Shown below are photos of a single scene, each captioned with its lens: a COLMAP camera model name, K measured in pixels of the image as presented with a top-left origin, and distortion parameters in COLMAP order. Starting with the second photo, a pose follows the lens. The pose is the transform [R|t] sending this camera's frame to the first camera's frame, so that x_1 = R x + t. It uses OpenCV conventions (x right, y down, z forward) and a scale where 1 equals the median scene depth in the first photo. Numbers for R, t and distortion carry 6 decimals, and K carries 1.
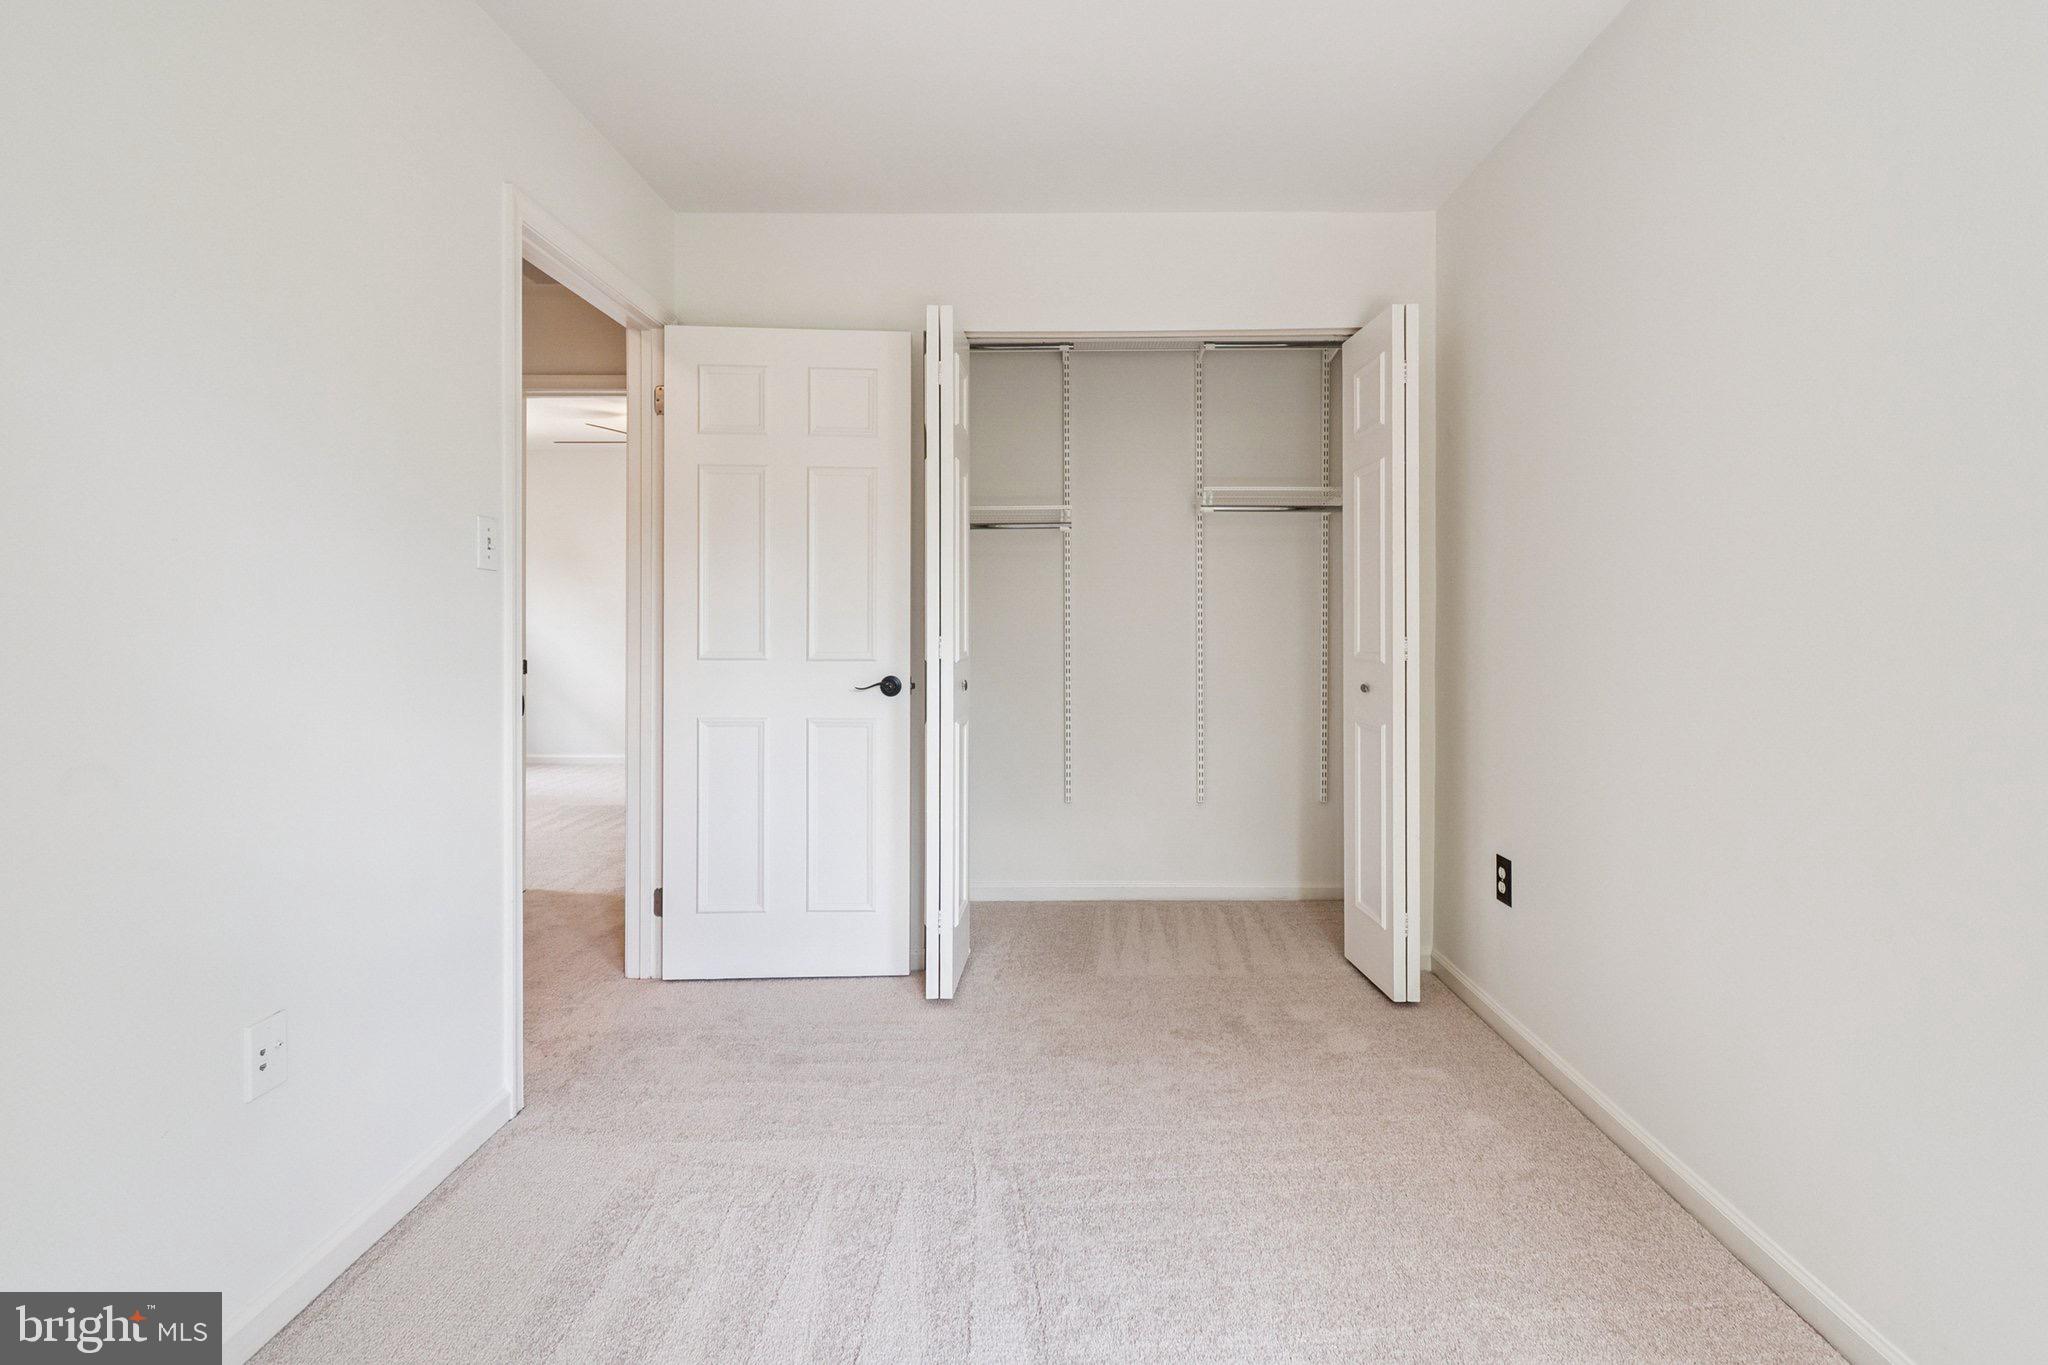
lens RADIAL K [[927.7, 0, 1028.7], [0, 927.7, 621.3], [0, 0, 1]] dist [0.012973, -0.000814]
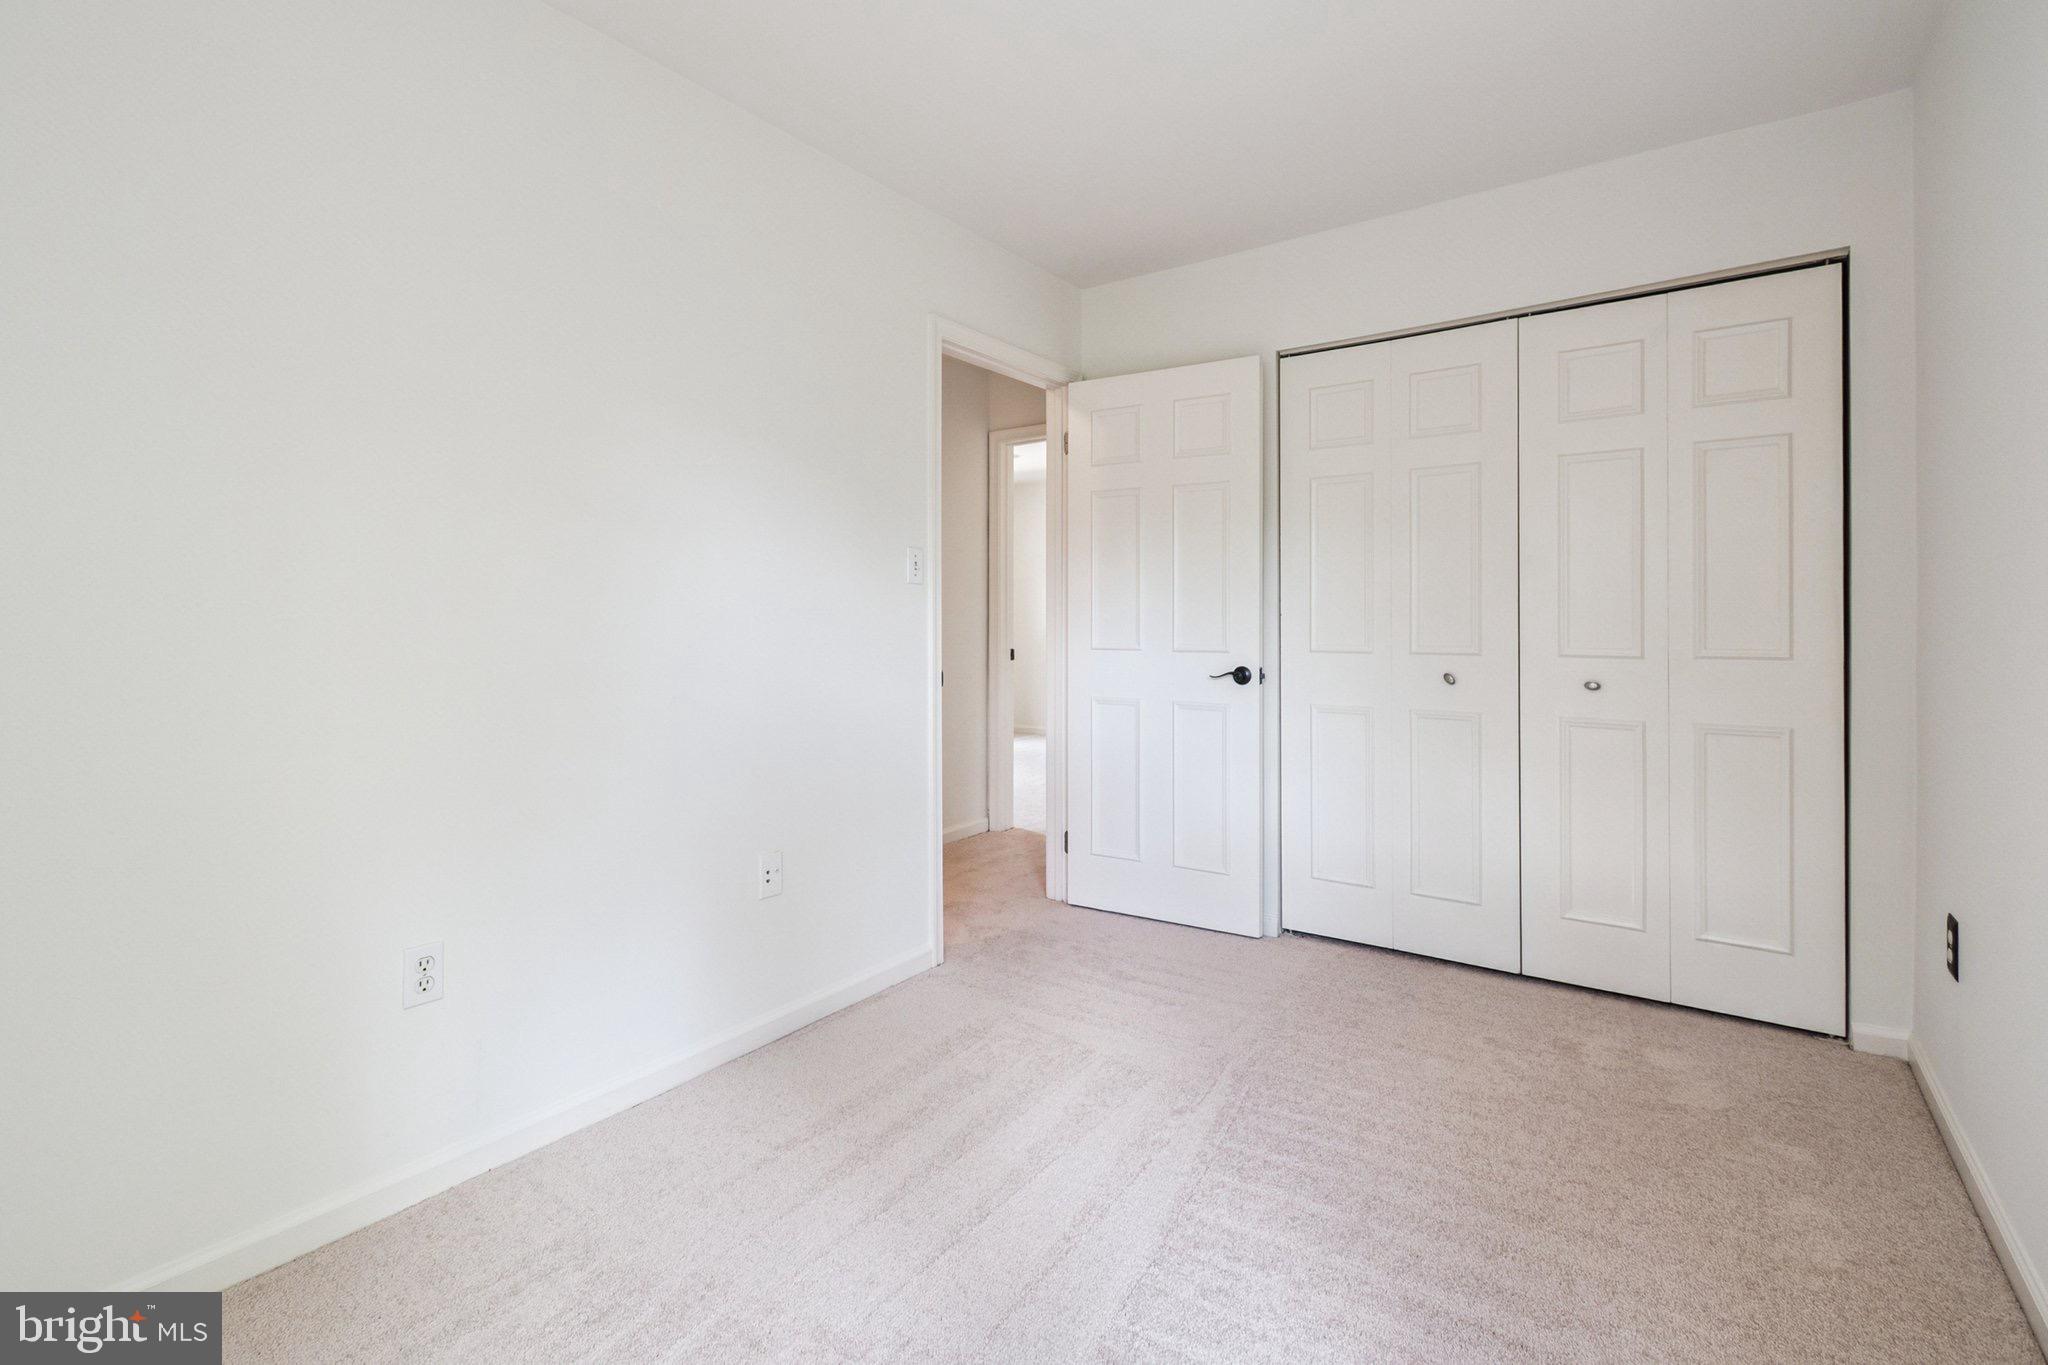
lens RADIAL K [[927.7, 0, 1028.7], [0, 927.7, 621.3], [0, 0, 1]] dist [0.012973, -0.000814]
pose [[0.824988, -0.004860, -0.565129, 0.320358], [0.005871, 0.999983, -0.000030, 0.003725], [0.565119, -0.003293, 0.825003, -0.075332]]
